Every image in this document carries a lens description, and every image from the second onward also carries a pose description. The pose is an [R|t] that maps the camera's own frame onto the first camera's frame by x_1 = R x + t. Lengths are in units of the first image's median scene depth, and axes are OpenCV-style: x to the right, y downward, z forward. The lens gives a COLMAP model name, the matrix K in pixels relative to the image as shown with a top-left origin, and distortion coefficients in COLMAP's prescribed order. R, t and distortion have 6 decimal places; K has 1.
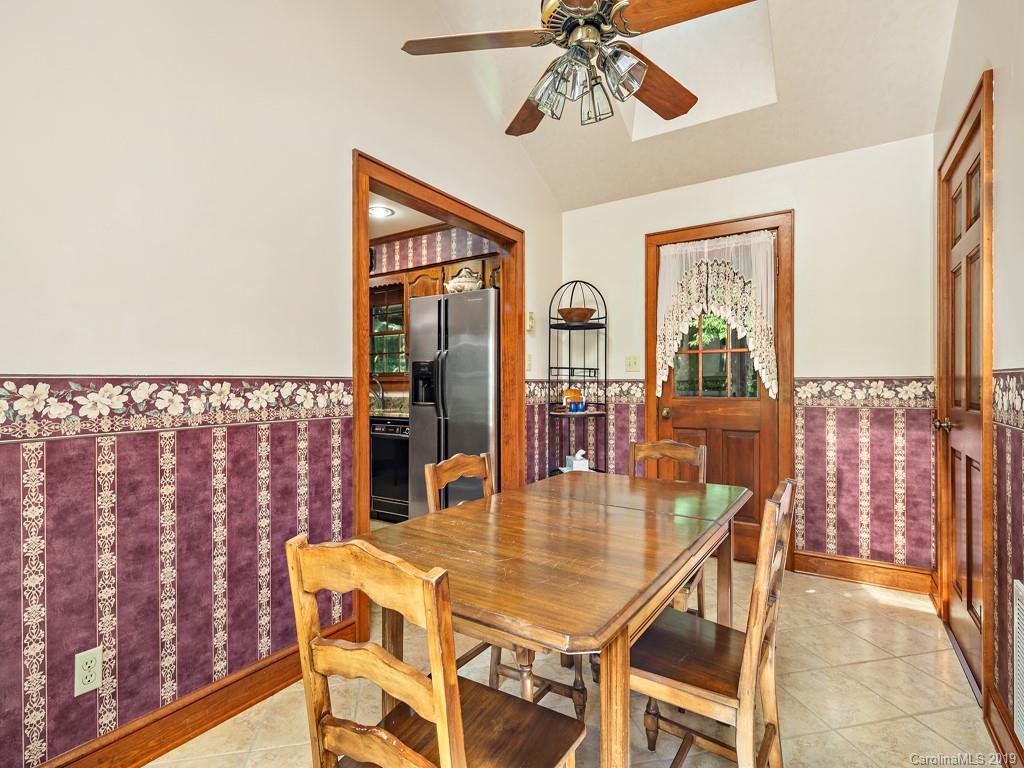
lens RADIAL K [[496.8, 0, 510.5], [0, 496.8, 386.8], [0, 0, 1]] dist [-0.000288, -0.000655]
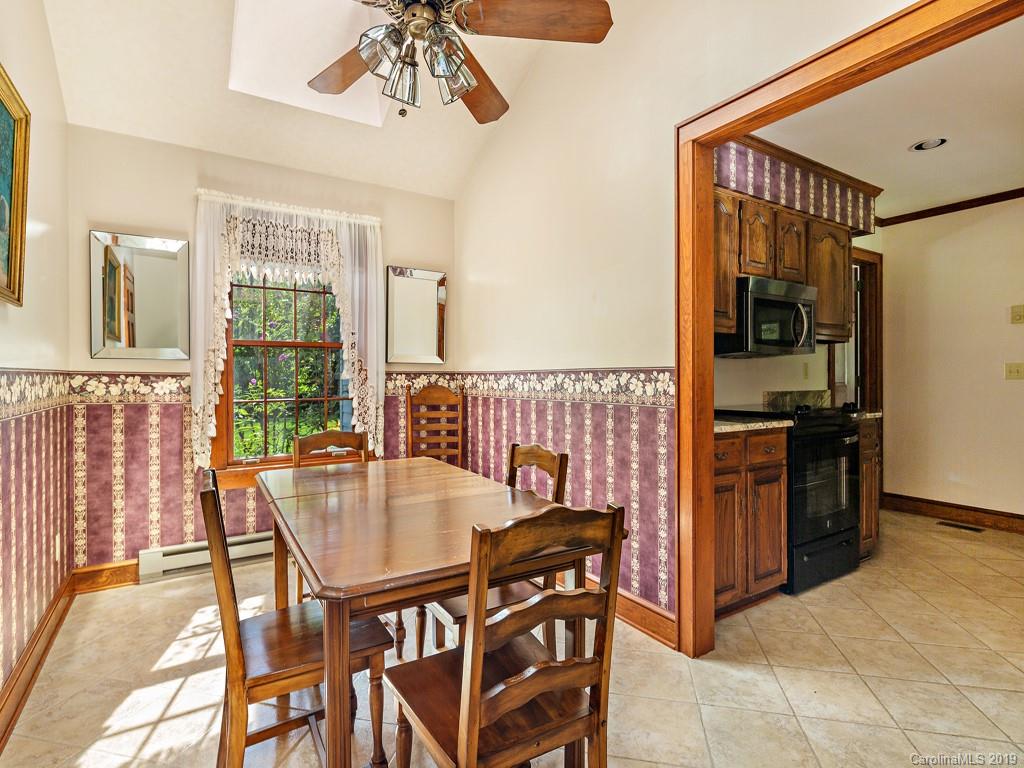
lens RADIAL K [[535.8, 0, 517.1], [0, 535.8, 374.8], [0, 0, 1]] dist [0.006275, -0.002838]
pose [[-0.425483, 0.005448, -0.904950, 0.886456], [0.004039, 0.999983, 0.004122, -0.010426], [0.904957, -0.001901, -0.425498, 1.379480]]
